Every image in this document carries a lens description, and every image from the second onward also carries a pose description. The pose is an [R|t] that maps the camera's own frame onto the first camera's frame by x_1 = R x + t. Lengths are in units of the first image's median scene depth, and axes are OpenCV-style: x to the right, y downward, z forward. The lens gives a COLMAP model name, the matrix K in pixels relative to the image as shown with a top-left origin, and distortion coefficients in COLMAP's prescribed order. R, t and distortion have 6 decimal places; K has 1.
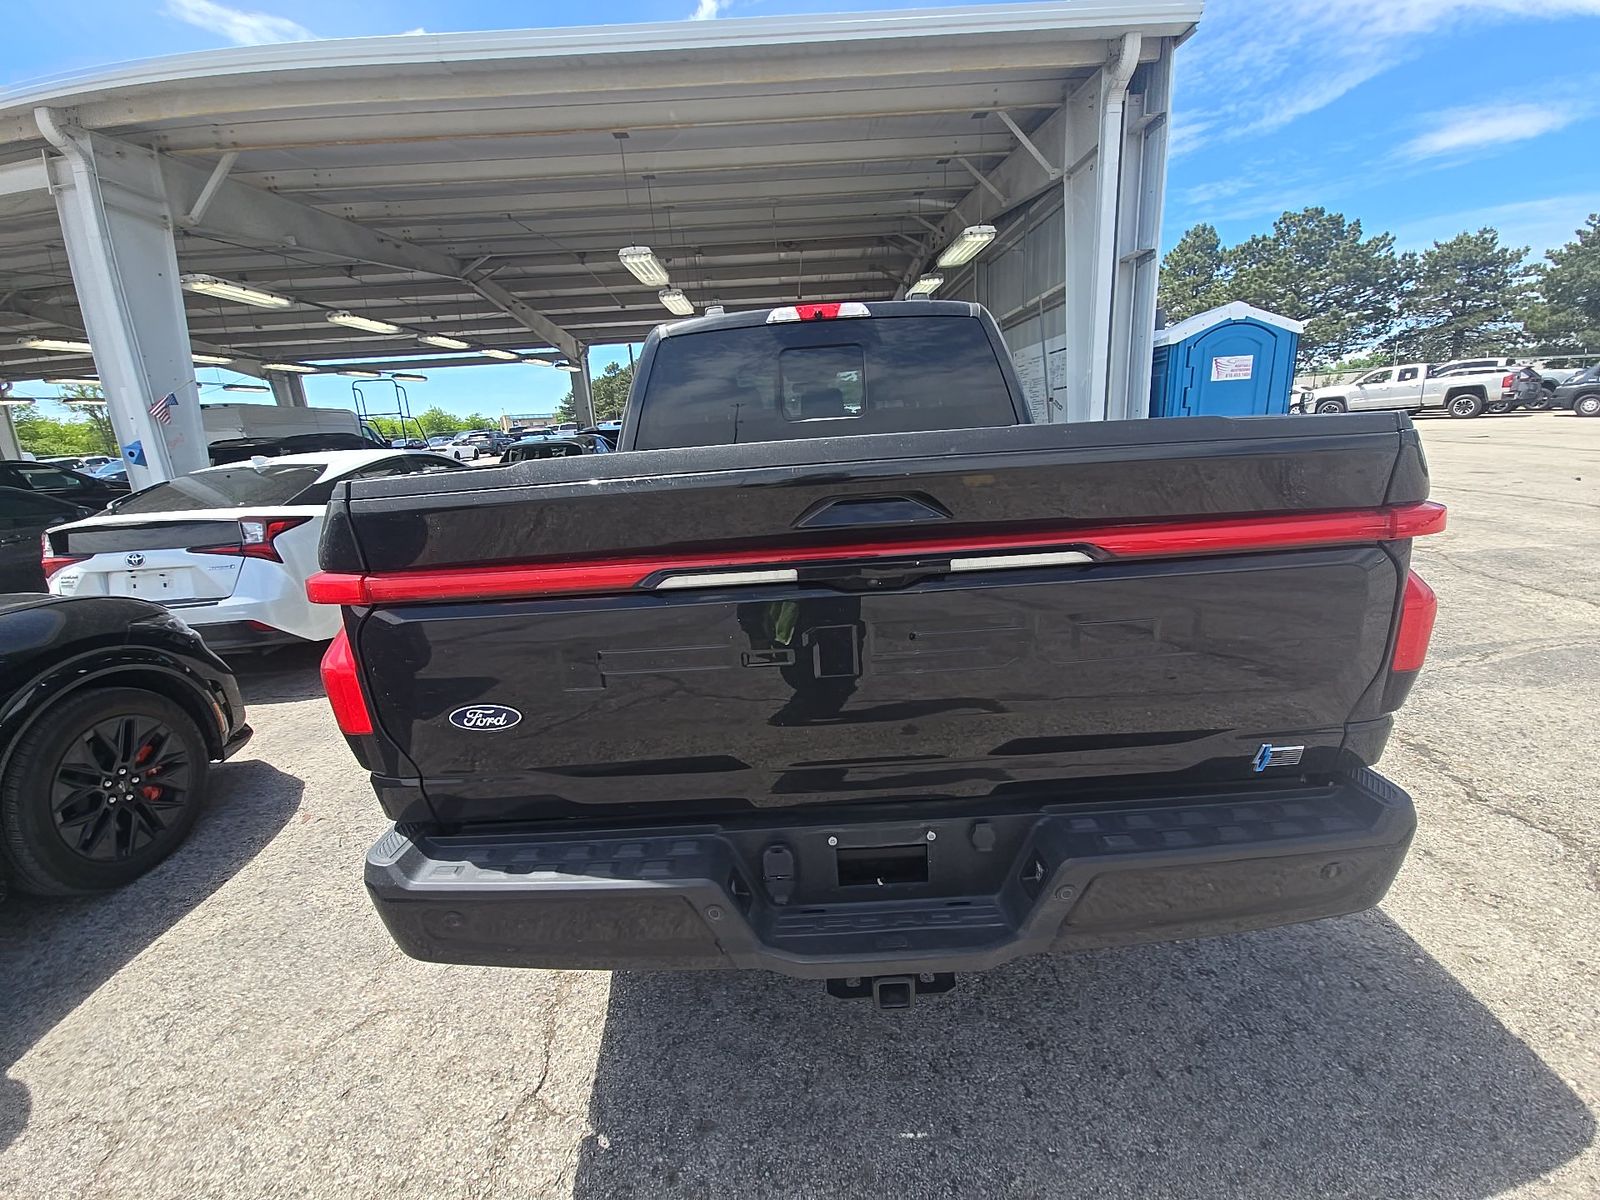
lens RADIAL K [[640.8, 0, 800.0], [0, 640.8, 600.0], [0, 0, 1]] dist [0.021696, -0.014878]
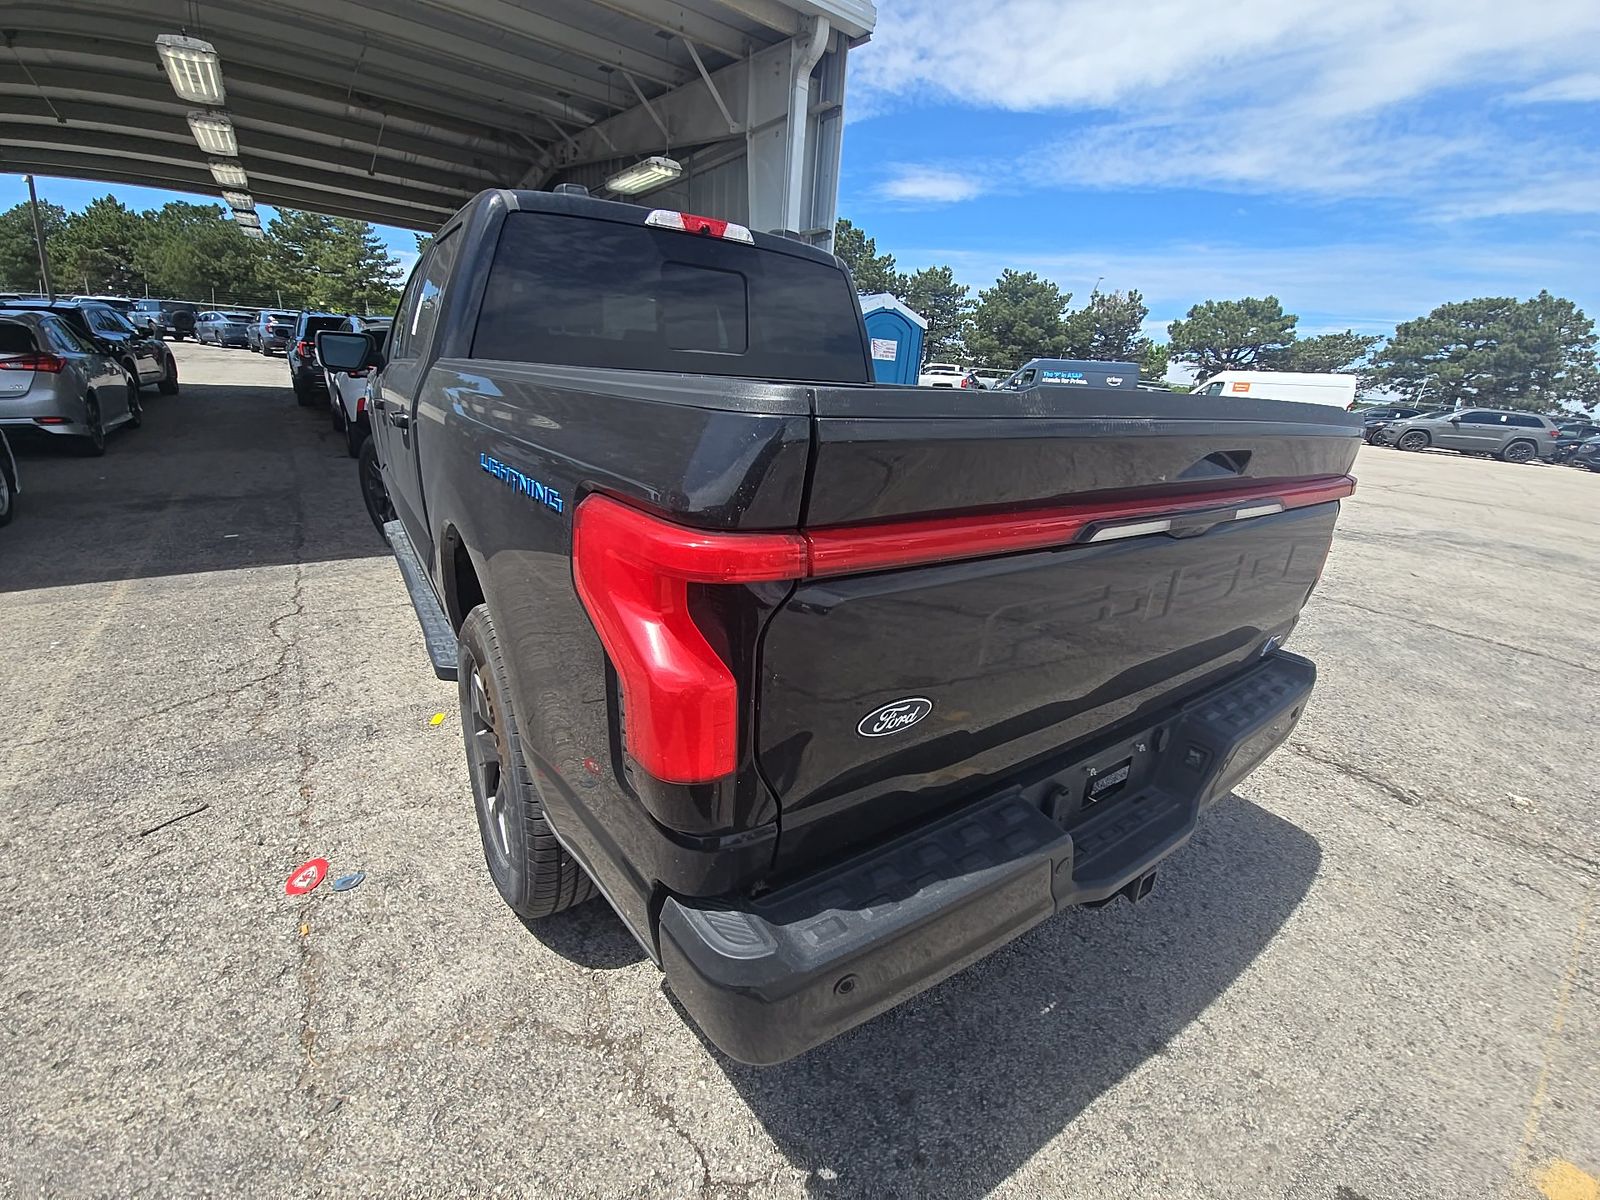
lens RADIAL K [[640.8, 0, 800.0], [0, 640.8, 600.0], [0, 0, 1]] dist [0.021696, -0.014878]
pose [[0.814530, -0.082569, 0.574215, -0.170322], [0.038256, 0.995310, 0.088853, -0.005107], [-0.578858, -0.050407, 0.813869, 0.074846]]
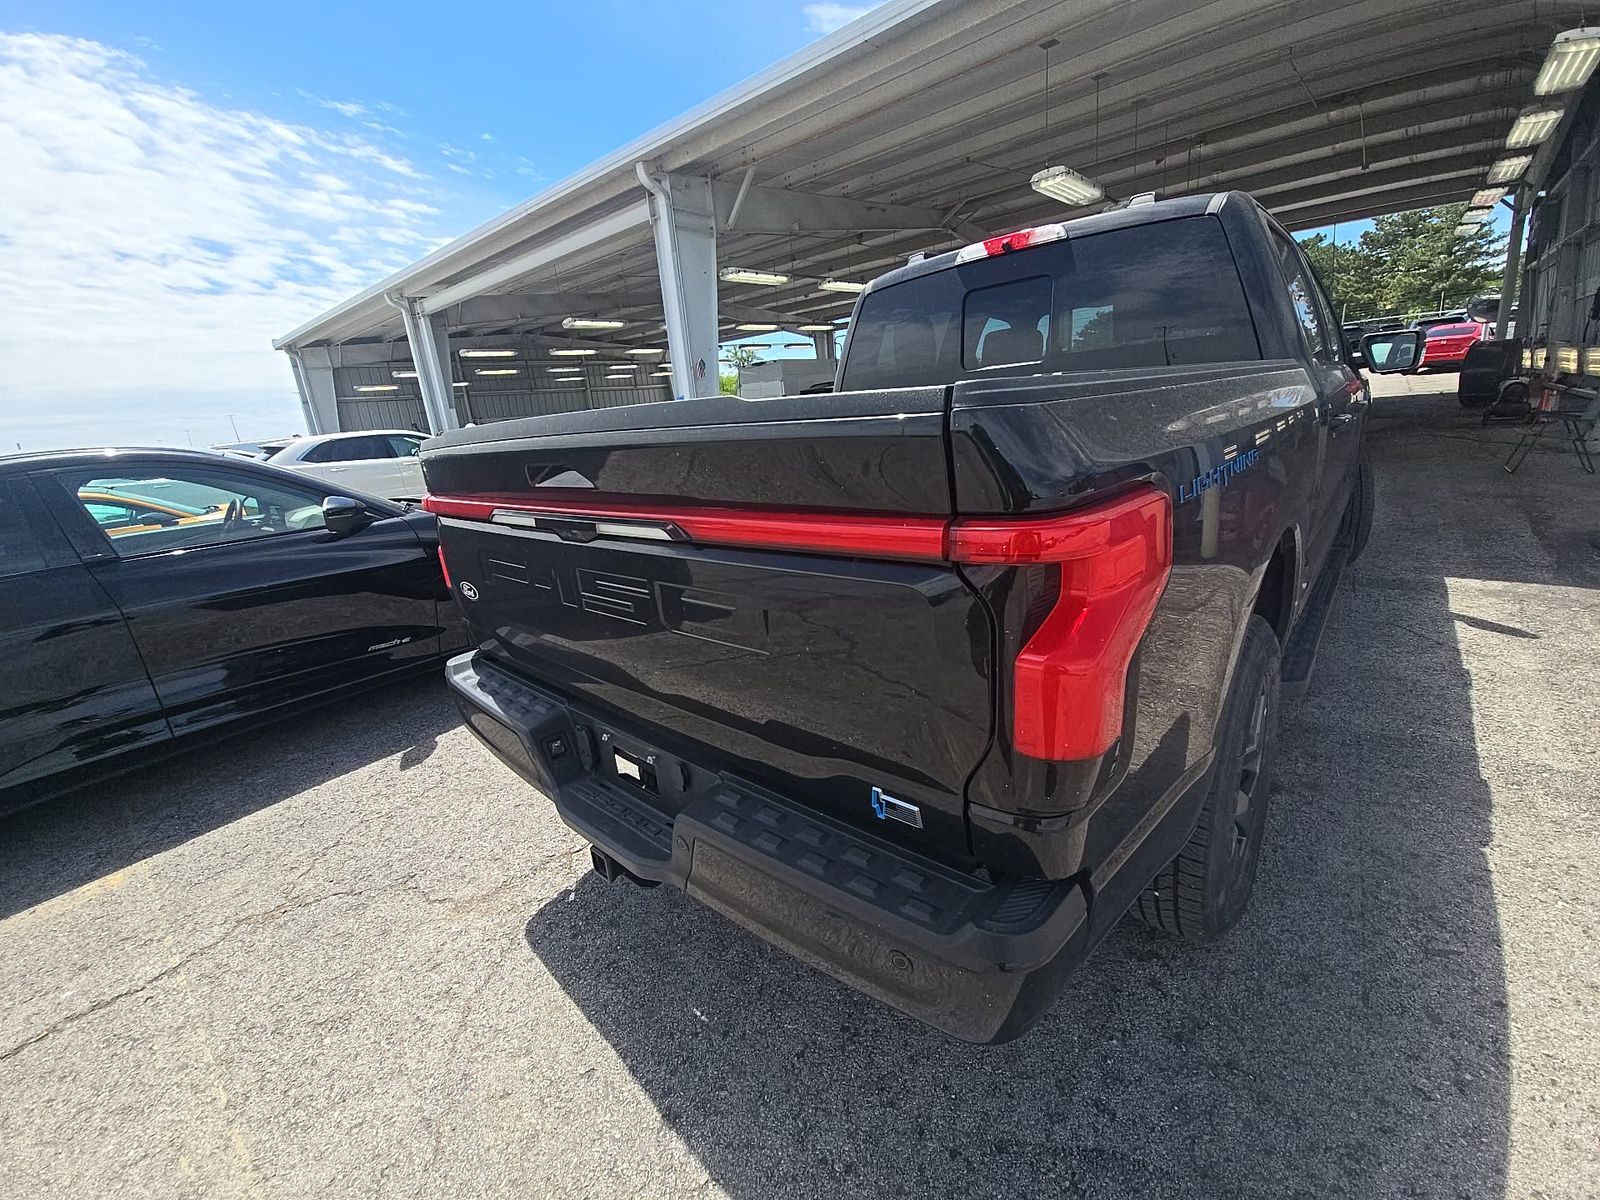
lens RADIAL K [[644.5, 0, 805.7], [0, 644.5, 600.7], [0, 0, 1]] dist [0.011122, -0.009997]
pose [[0.746757, 0.184597, -0.638966, 0.199788], [-0.124947, 0.982543, 0.137832, -0.021154], [0.653255, -0.023091, 0.756786, 0.053983]]
